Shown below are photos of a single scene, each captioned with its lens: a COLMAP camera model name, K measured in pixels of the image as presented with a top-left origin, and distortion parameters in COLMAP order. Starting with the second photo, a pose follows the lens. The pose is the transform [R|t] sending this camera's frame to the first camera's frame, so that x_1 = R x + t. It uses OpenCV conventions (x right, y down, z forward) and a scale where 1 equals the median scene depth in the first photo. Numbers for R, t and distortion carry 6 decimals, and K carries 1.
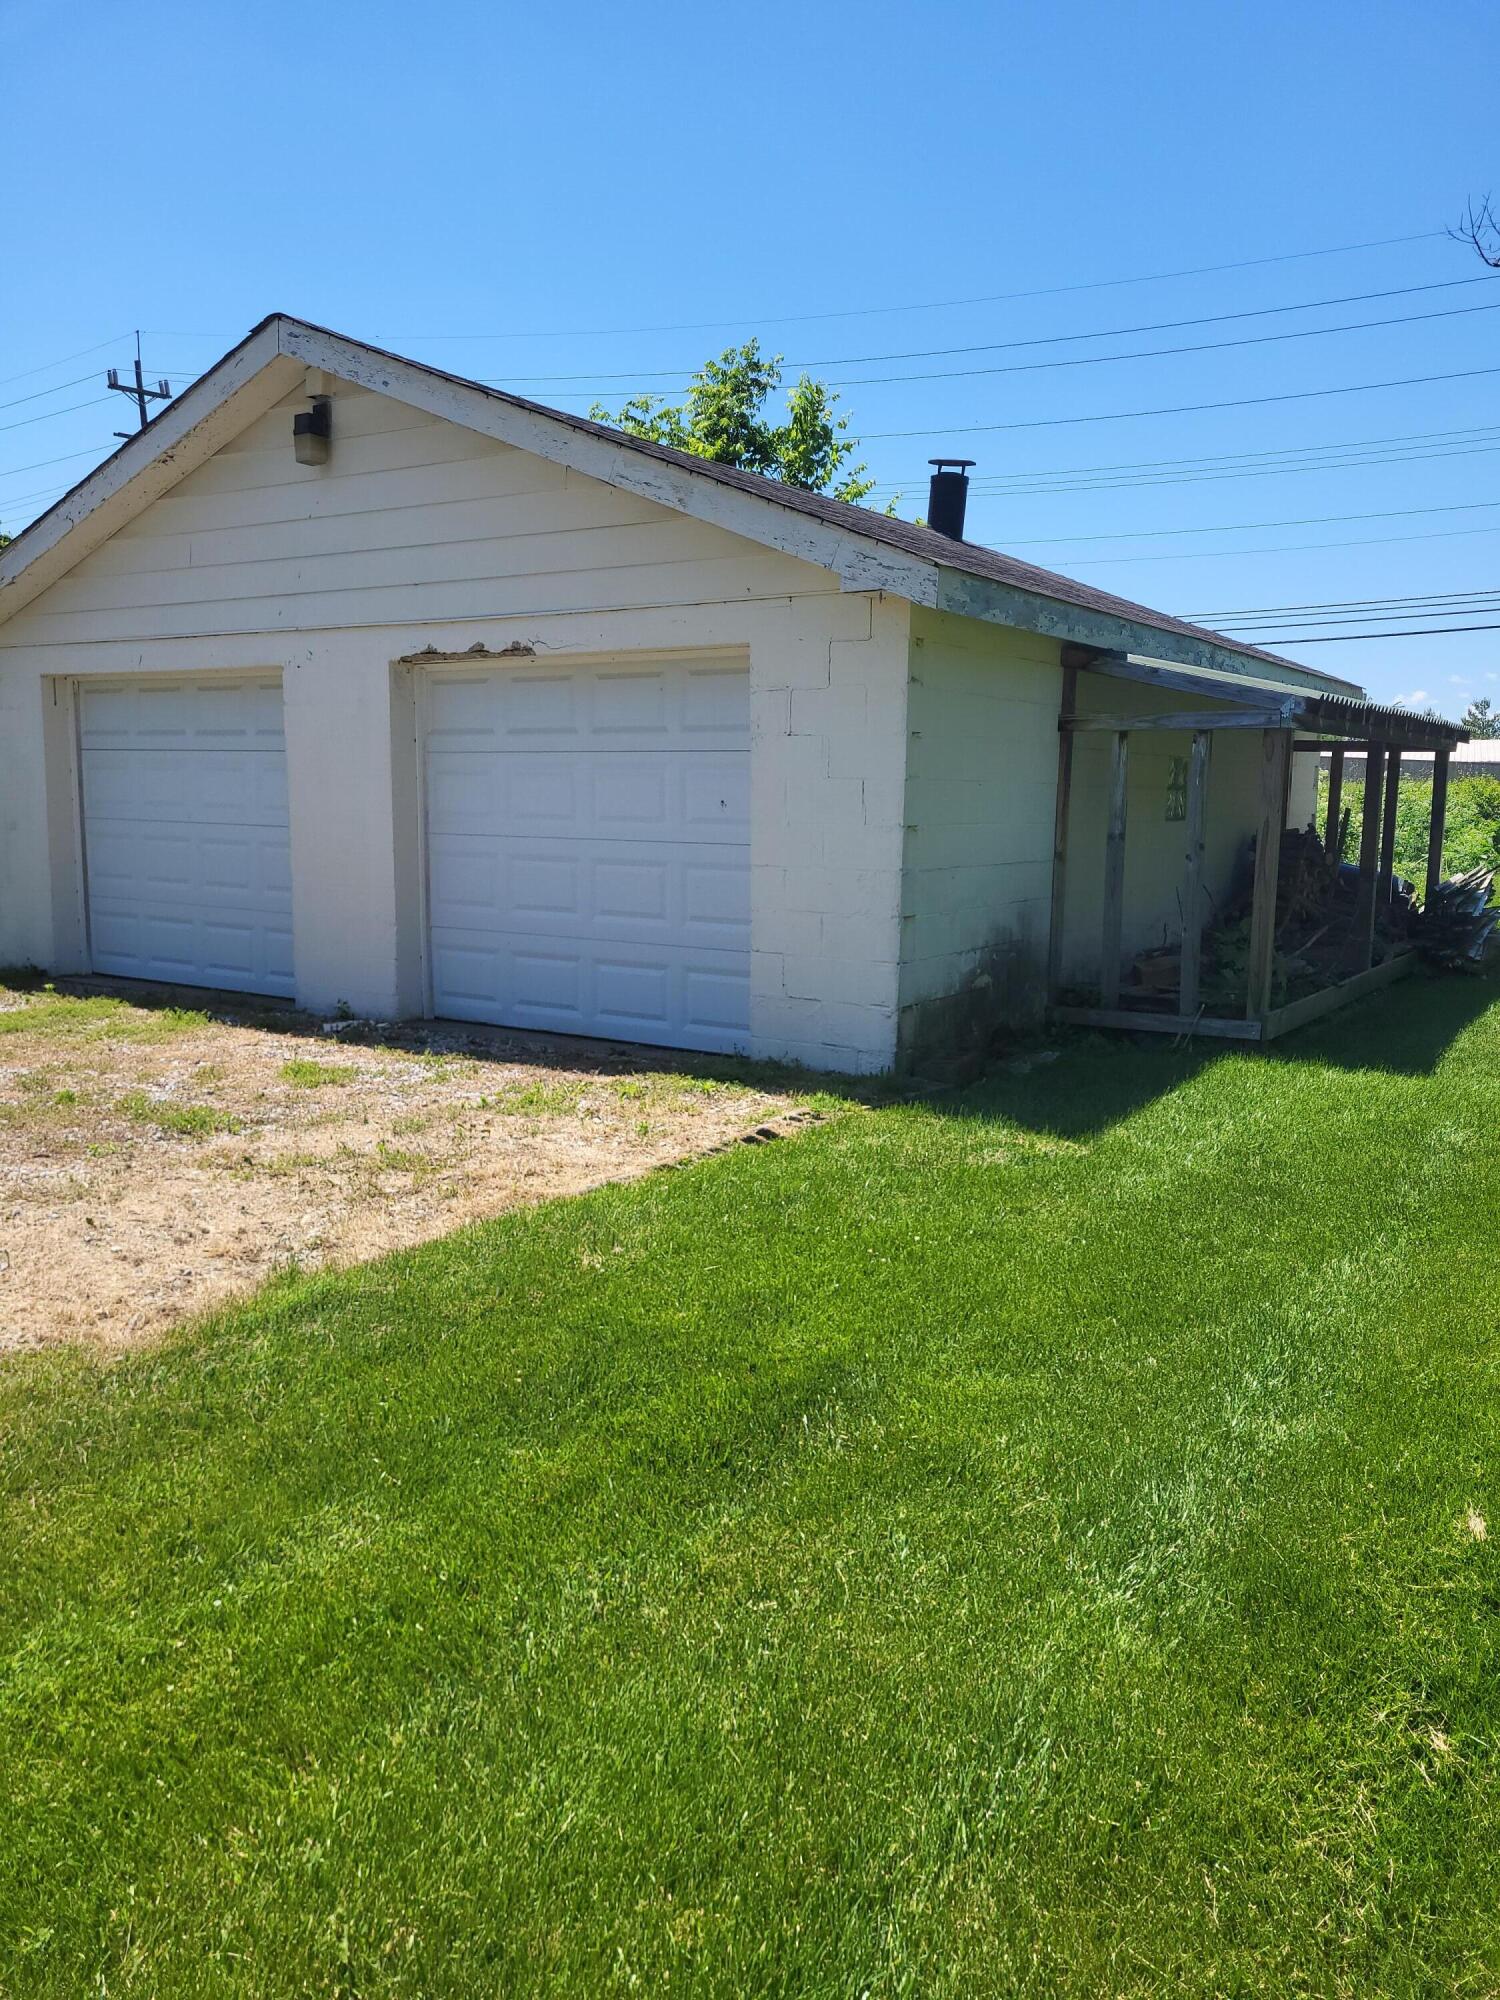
lens RADIAL K [[1521.3, 0, 750.0], [0, 1521.3, 1000.0], [0, 0, 1]] dist [-0.003740, -0.001792]
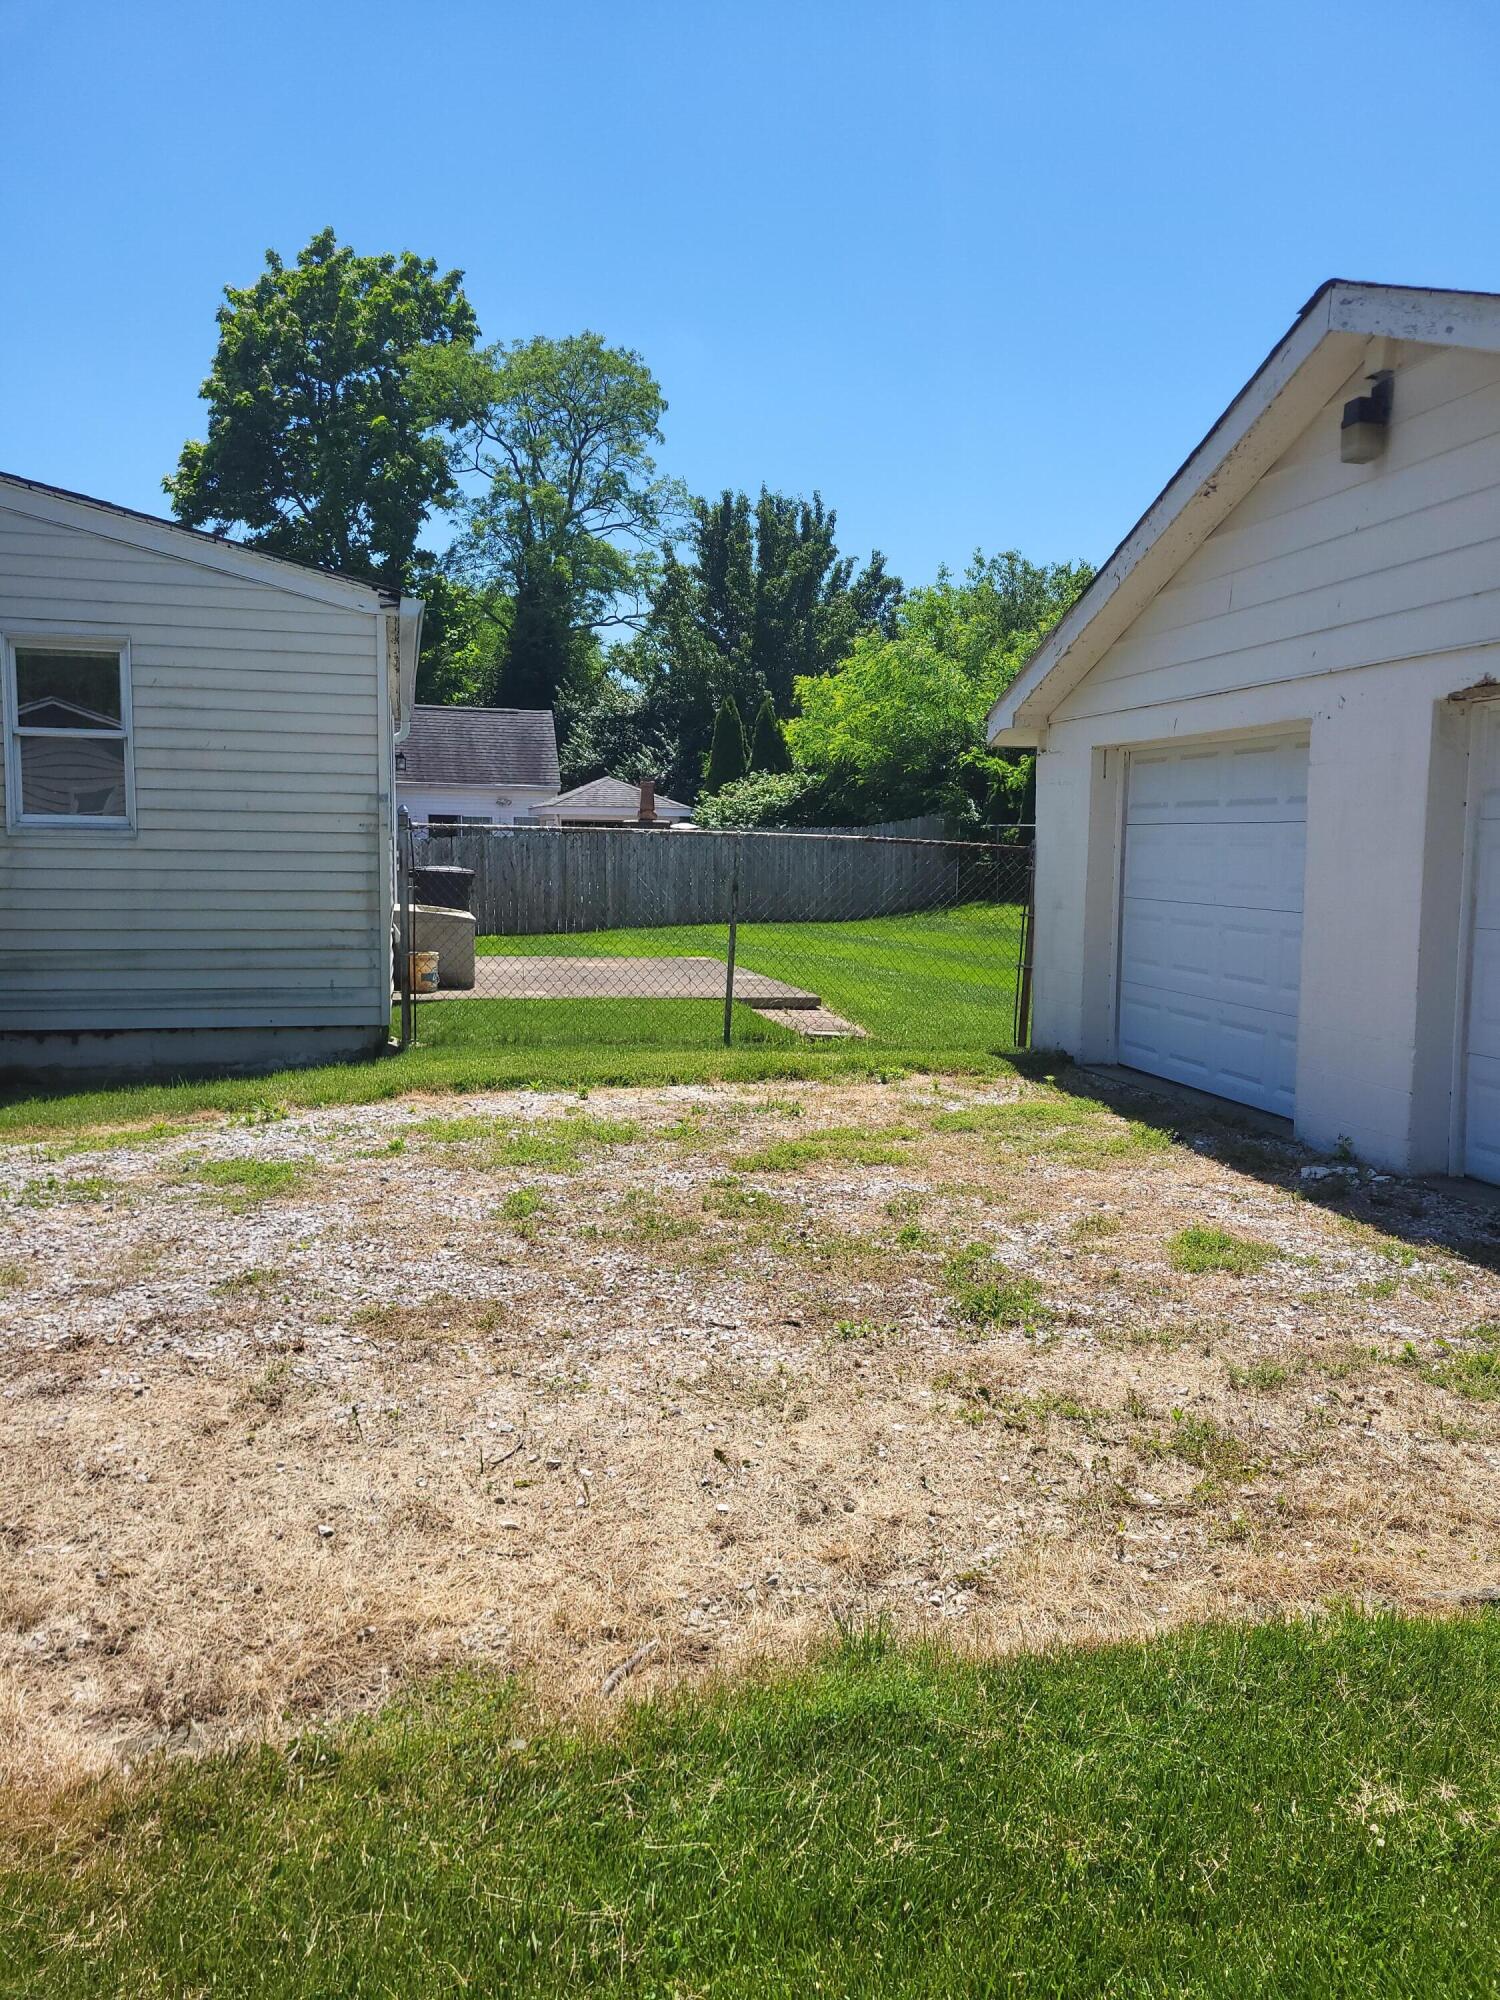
lens RADIAL K [[1525.6, 0, 750.0], [0, 1525.6, 1000.0], [0, 0, 1]] dist [0.079374, -0.067086]
pose [[0.740508, 0.058177, -0.669525, 0.034844], [-0.089298, 0.995930, -0.012227, -0.033806], [0.666089, 0.068841, 0.742689, 0.205782]]
